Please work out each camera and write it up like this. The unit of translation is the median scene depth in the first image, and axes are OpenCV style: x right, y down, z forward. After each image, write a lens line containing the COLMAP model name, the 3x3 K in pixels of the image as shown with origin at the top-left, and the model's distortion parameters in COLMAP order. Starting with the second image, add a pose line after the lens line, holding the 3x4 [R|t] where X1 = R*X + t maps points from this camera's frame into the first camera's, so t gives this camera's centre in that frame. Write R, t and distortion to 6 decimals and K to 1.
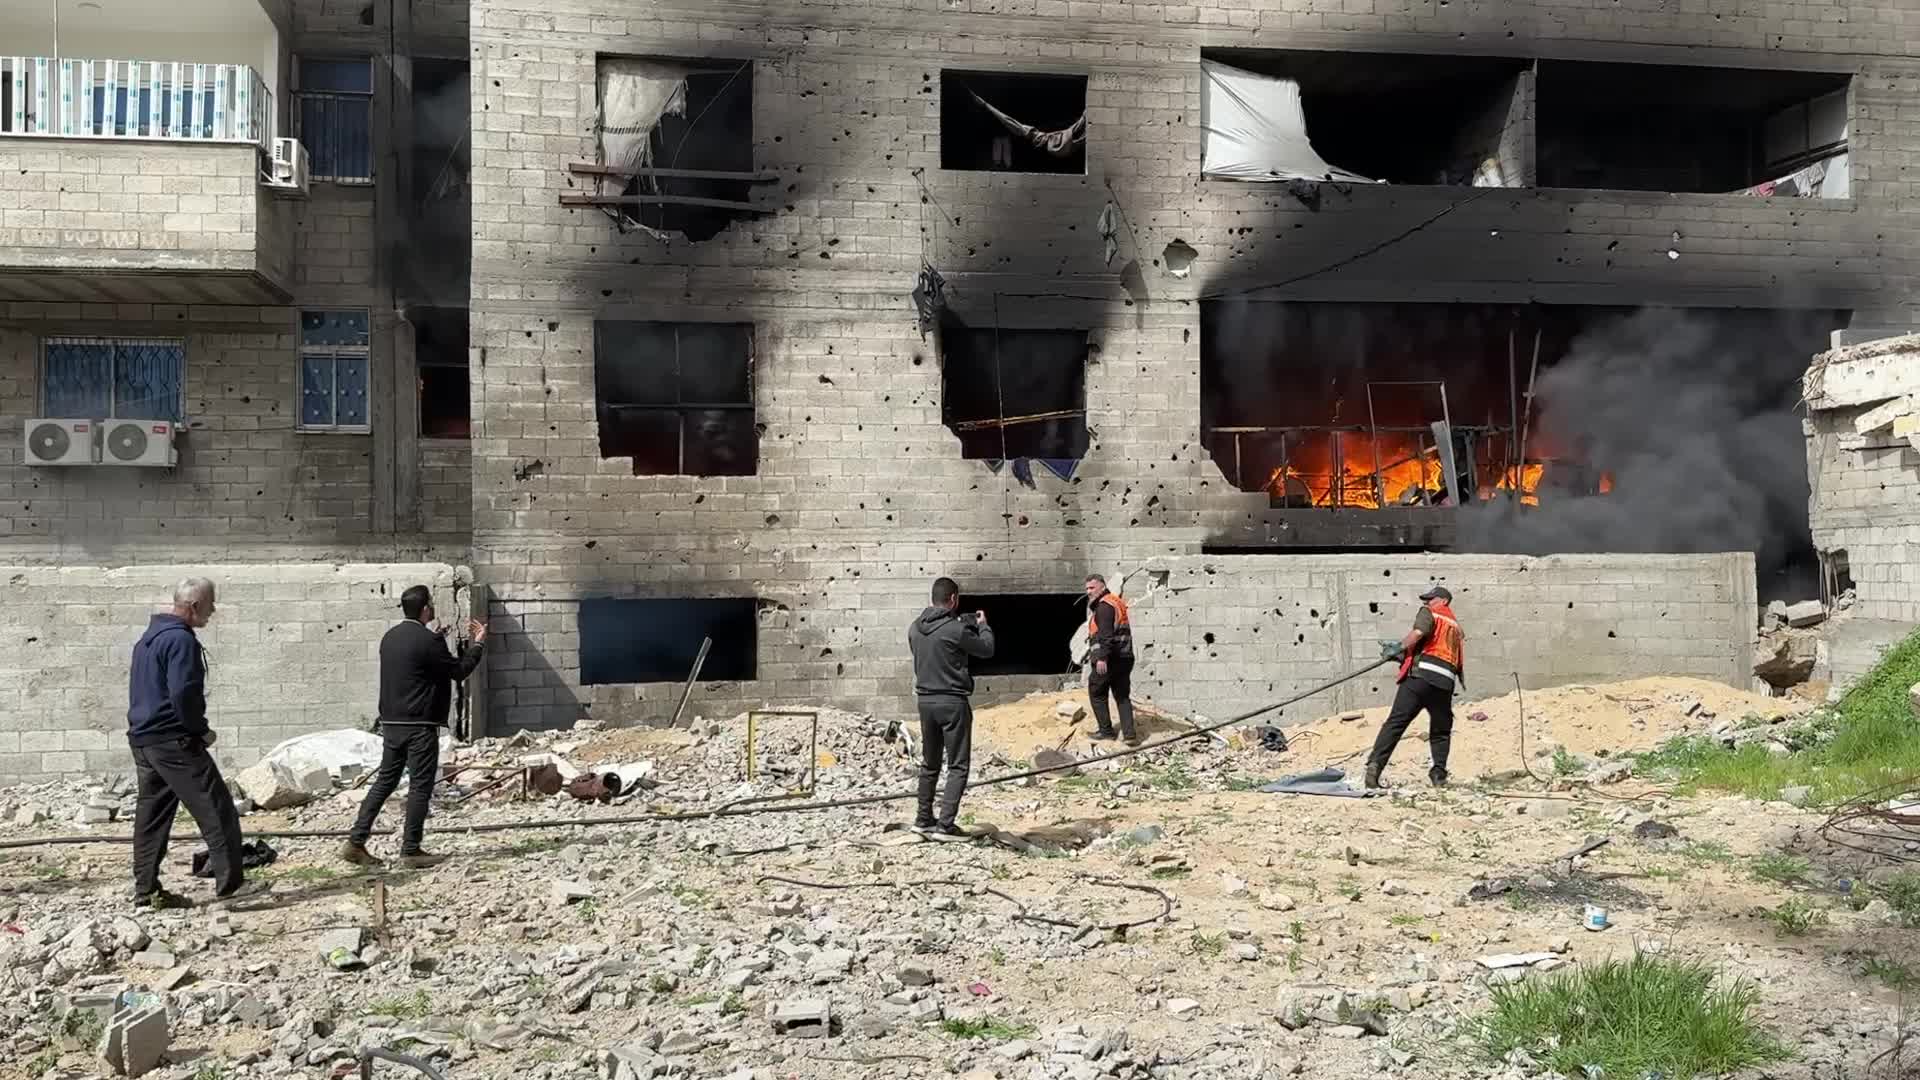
lens RADIAL K [[1669.9, 0, 954.4], [0, 1669.9, 536.0], [0, 0, 1]] dist [0.175432, -0.370800]
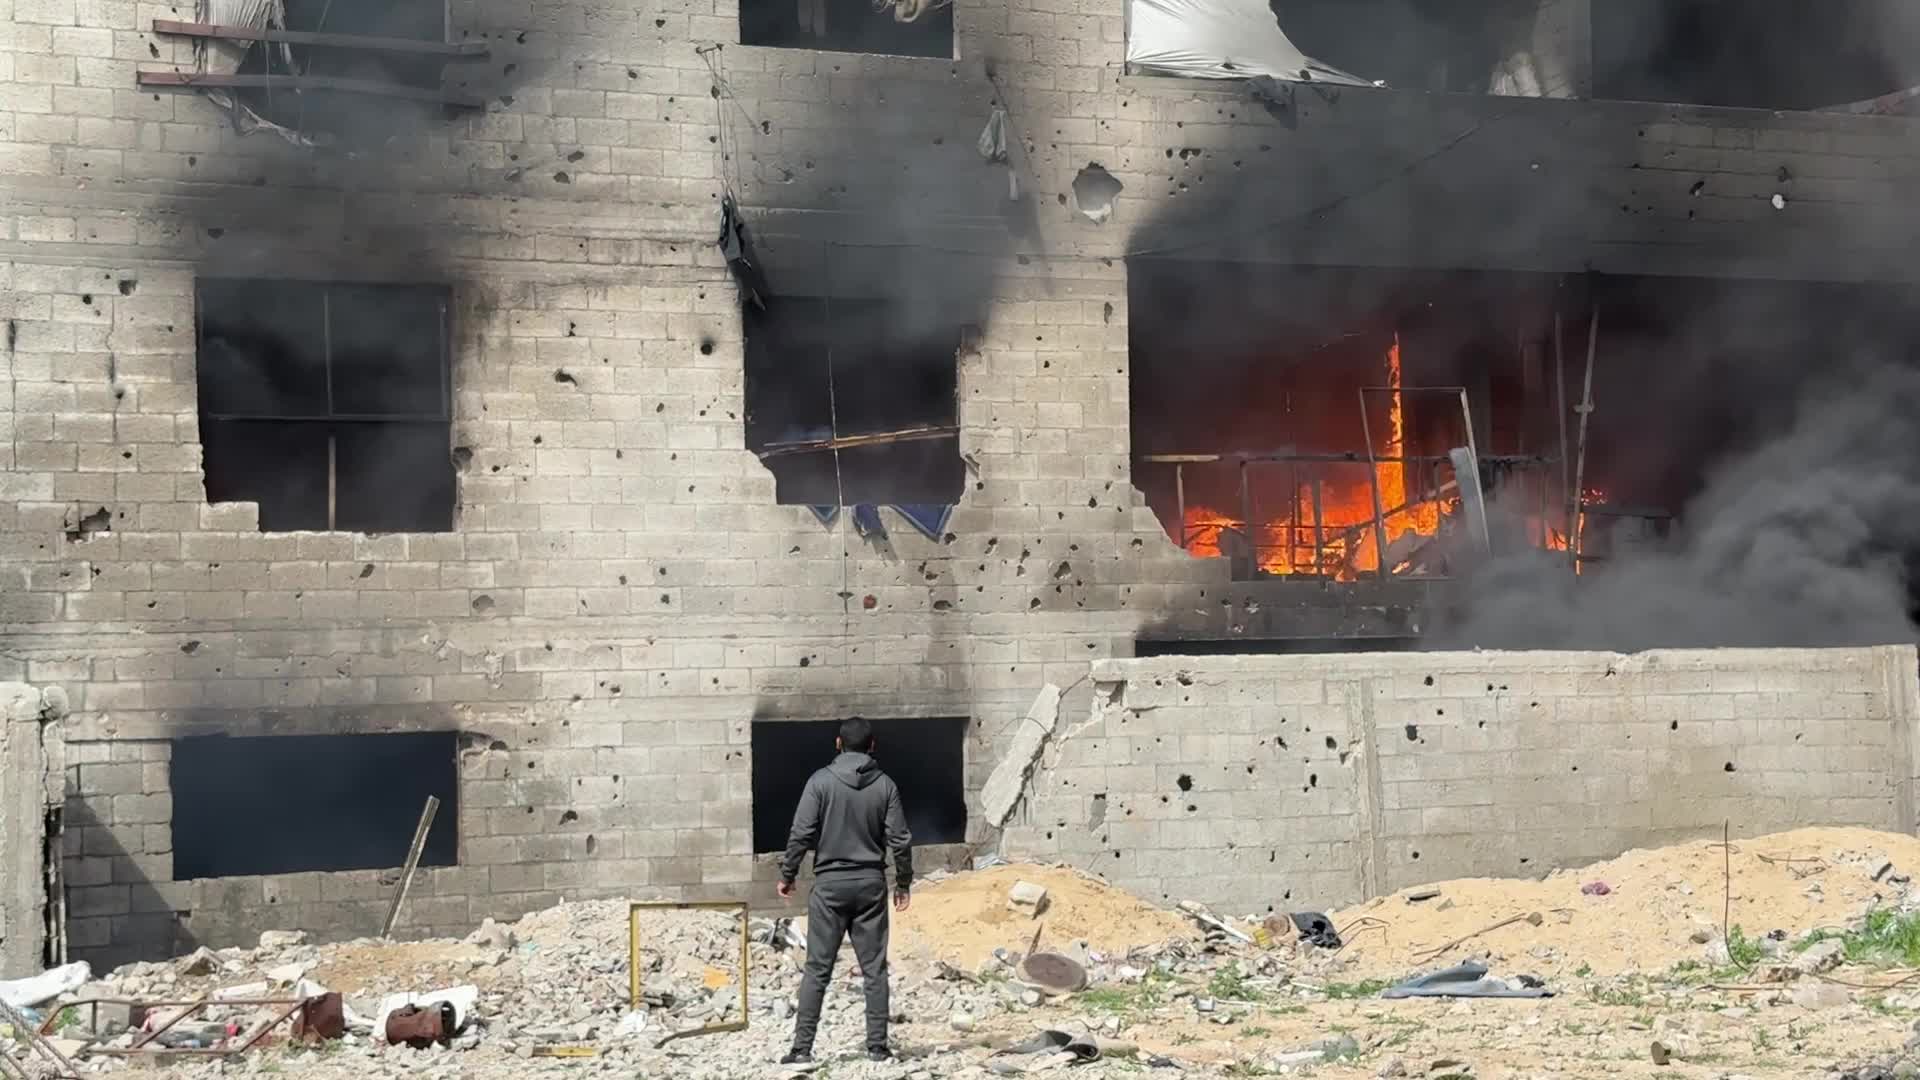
lens RADIAL K [[3247.0, 0, 954.9], [0, 3247.0, 535.2], [0, 0, 1]] dist [0.122172, 0.206278]
pose [[0.972733, 0.000346, 0.231927, -0.216612], [0.003854, 0.999837, -0.017656, -0.012984], [-0.231895, 0.018069, 0.972573, -0.204119]]
